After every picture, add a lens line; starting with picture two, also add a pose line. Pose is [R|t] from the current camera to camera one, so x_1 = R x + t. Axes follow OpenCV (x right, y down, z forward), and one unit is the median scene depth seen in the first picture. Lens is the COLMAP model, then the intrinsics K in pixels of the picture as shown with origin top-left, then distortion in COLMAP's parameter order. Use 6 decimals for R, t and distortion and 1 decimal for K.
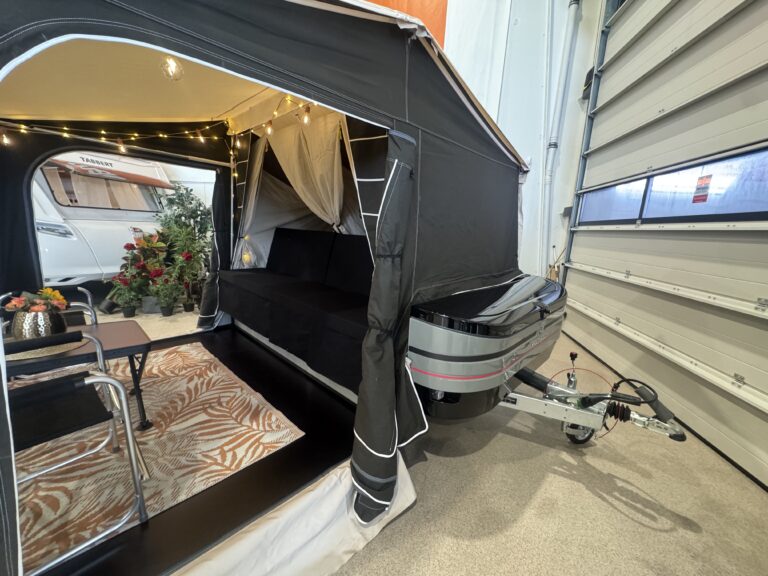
lens RADIAL K [[308.3, 0, 384.0], [0, 308.3, 288.0], [0, 0, 1]] dist [-0.004518, 0.000371]
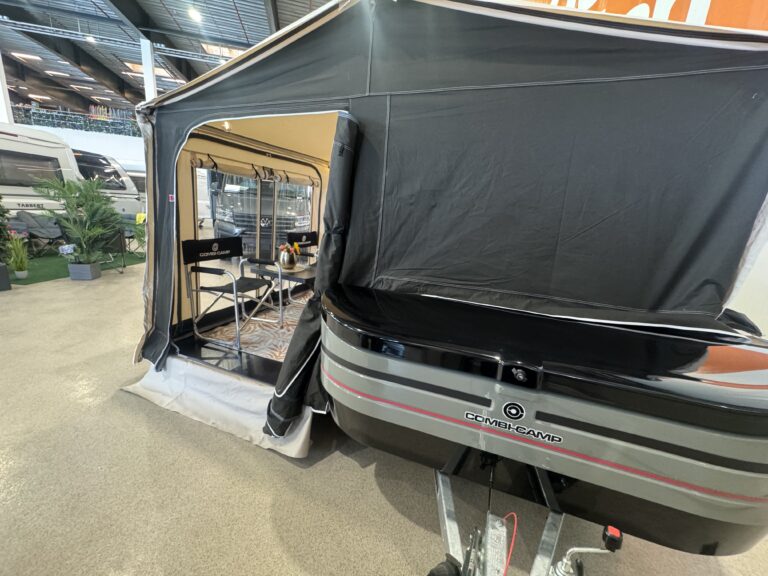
lens RADIAL K [[308.3, 0, 384.0], [0, 308.3, 288.0], [0, 0, 1]] dist [-0.004518, 0.000371]
pose [[0.381531, 0.196652, -0.903196, 1.156170], [-0.226110, 0.967279, 0.115091, -0.084433], [0.896275, 0.160311, 0.413512, 0.798427]]
